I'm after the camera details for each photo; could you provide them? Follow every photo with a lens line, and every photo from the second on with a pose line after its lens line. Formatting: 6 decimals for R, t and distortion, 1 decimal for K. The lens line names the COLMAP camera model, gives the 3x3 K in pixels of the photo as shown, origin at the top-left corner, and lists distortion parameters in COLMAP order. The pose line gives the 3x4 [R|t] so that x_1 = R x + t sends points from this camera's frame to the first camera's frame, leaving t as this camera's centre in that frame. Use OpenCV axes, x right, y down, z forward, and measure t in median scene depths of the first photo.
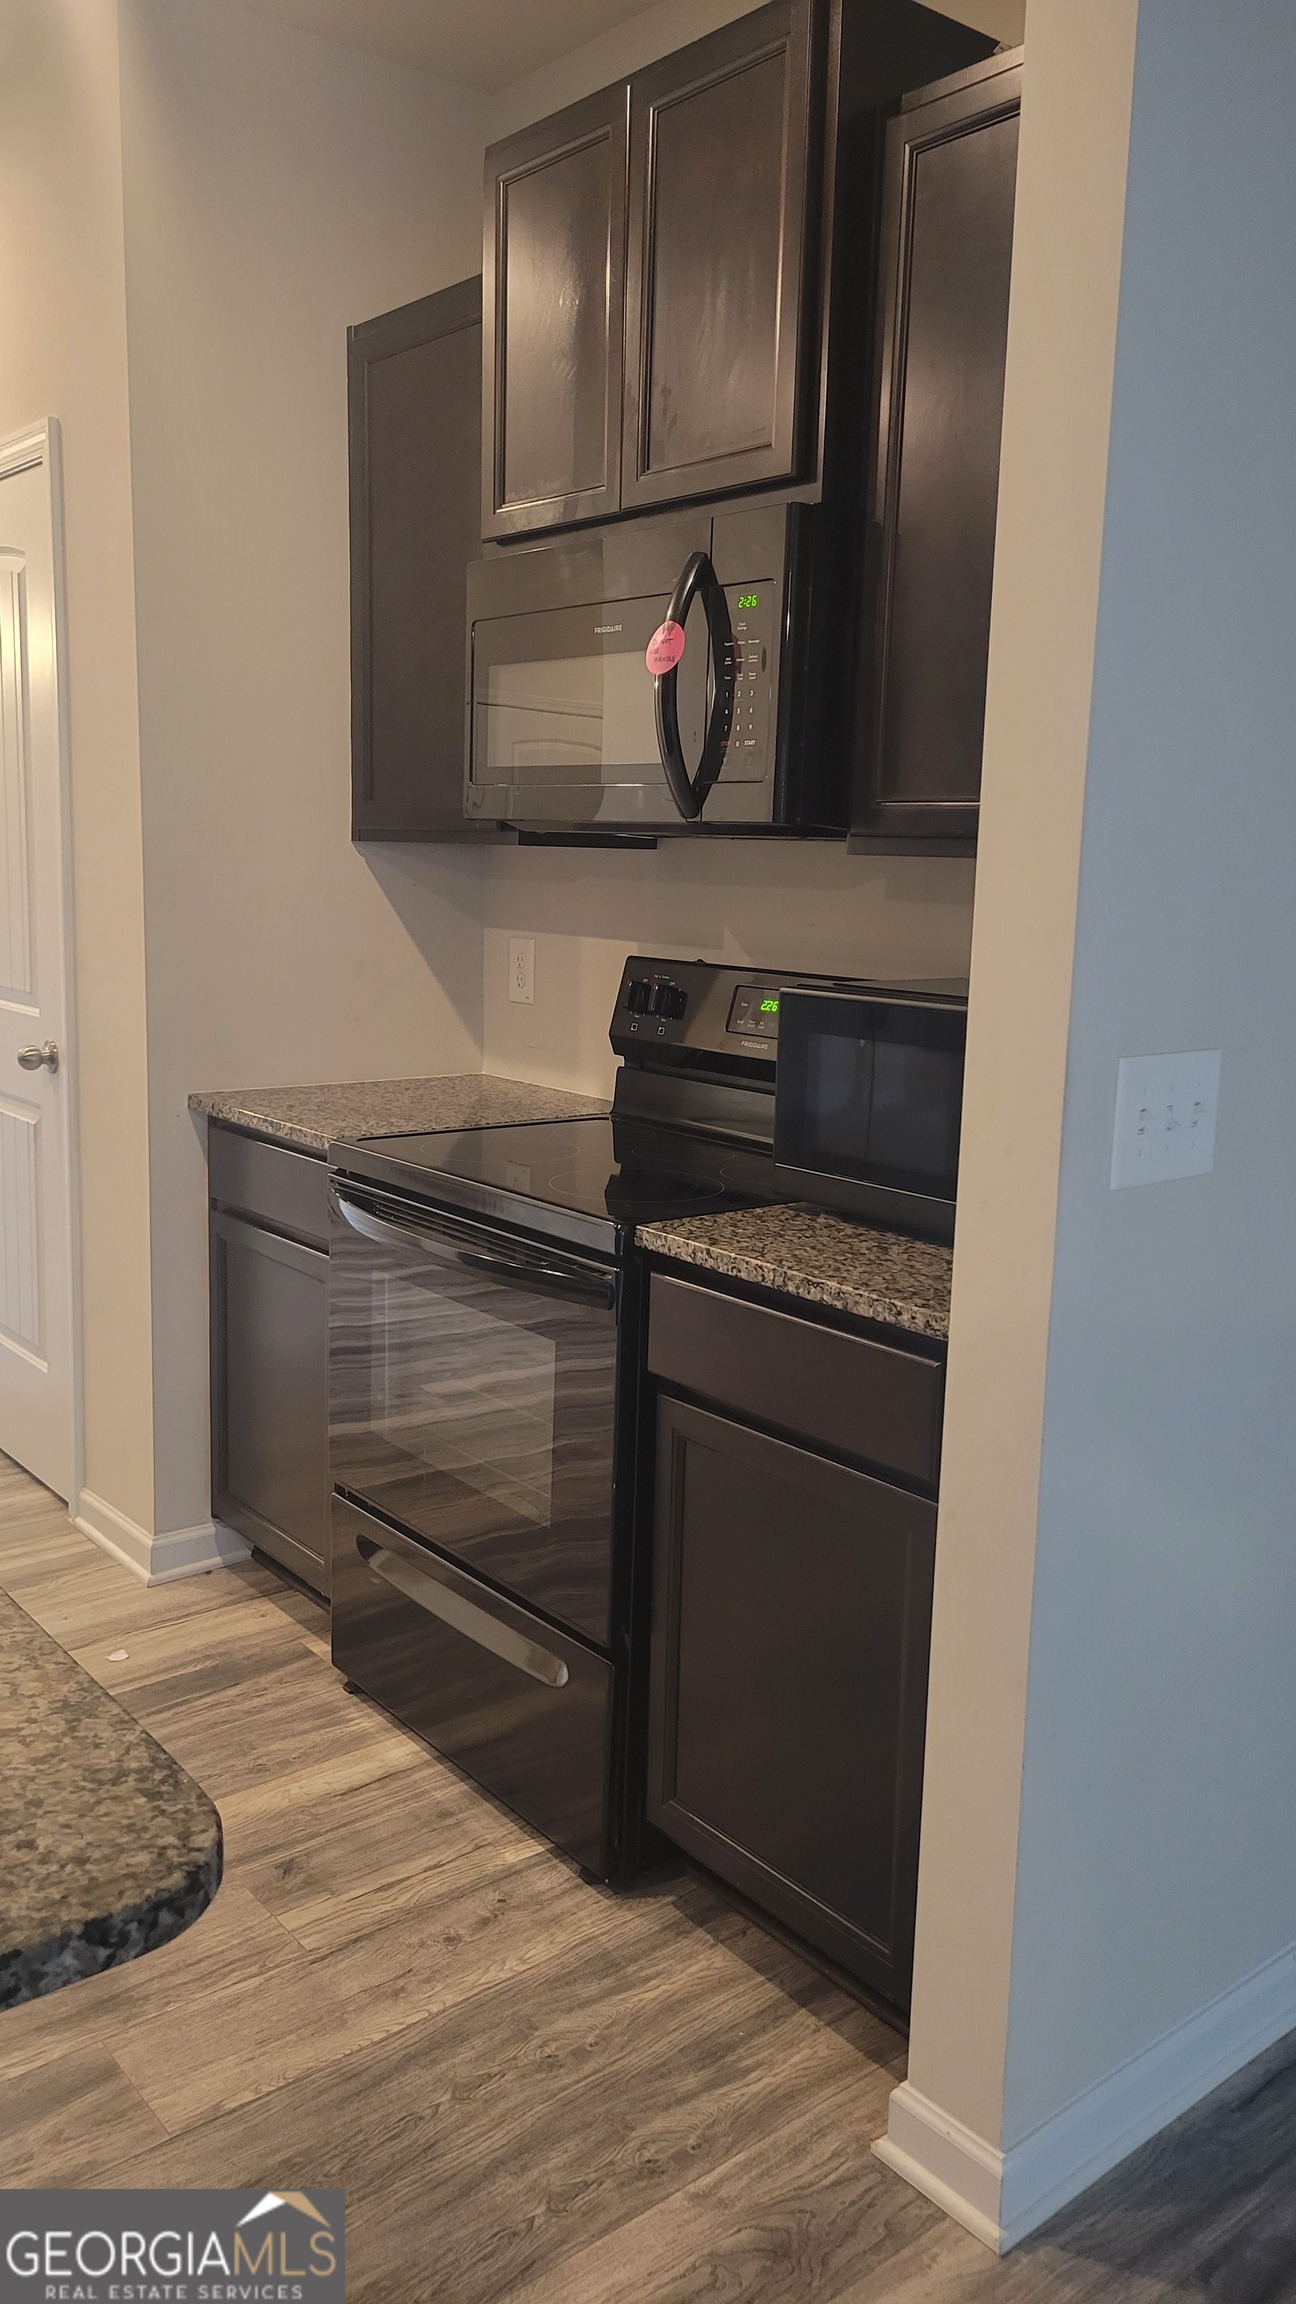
lens RADIAL K [[1744.7, 0, 660.8], [0, 1744.7, 1134.2], [0, 0, 1]] dist [0.045262, -0.018550]
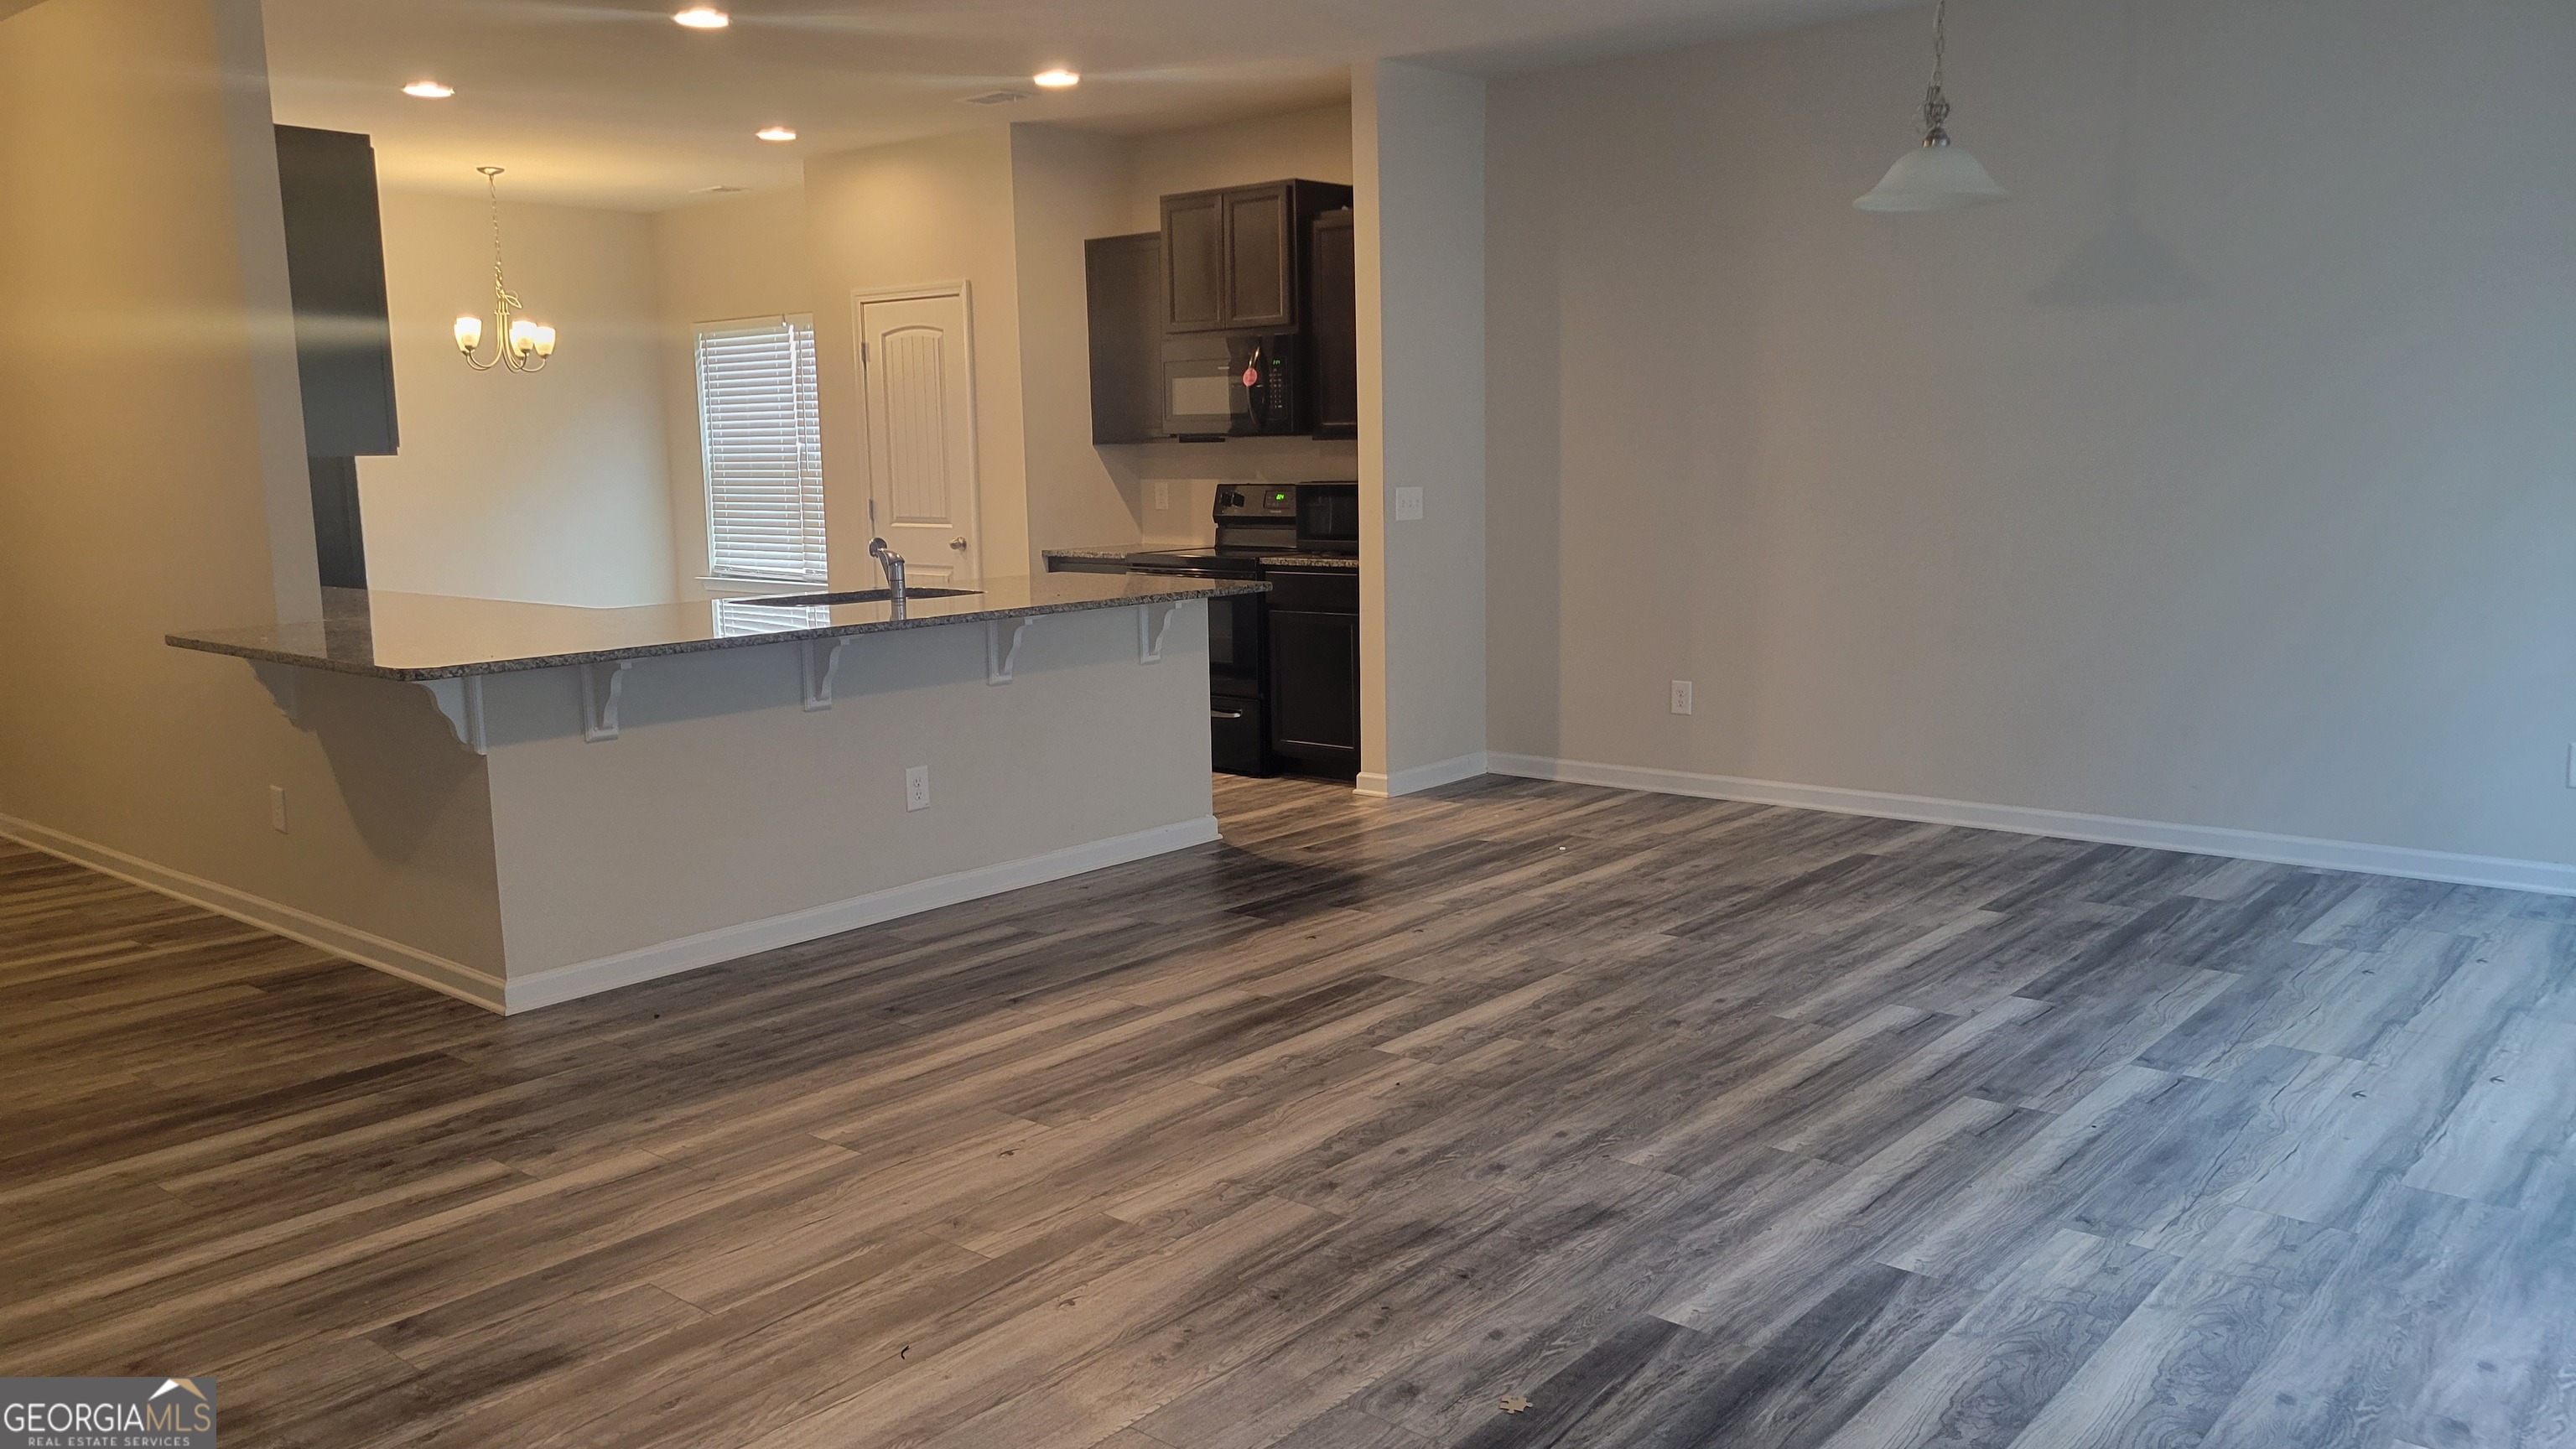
lens RADIAL K [[1950.7, 0, 1277.4], [0, 1950.7, 727.1], [0, 0, 1]] dist [0.045262, -0.018550]
pose [[0.984508, -0.071590, 0.160061, -0.438503], [0.073151, 0.997313, -0.003874, 0.284366], [-0.159354, 0.015523, 0.987100, -1.927287]]
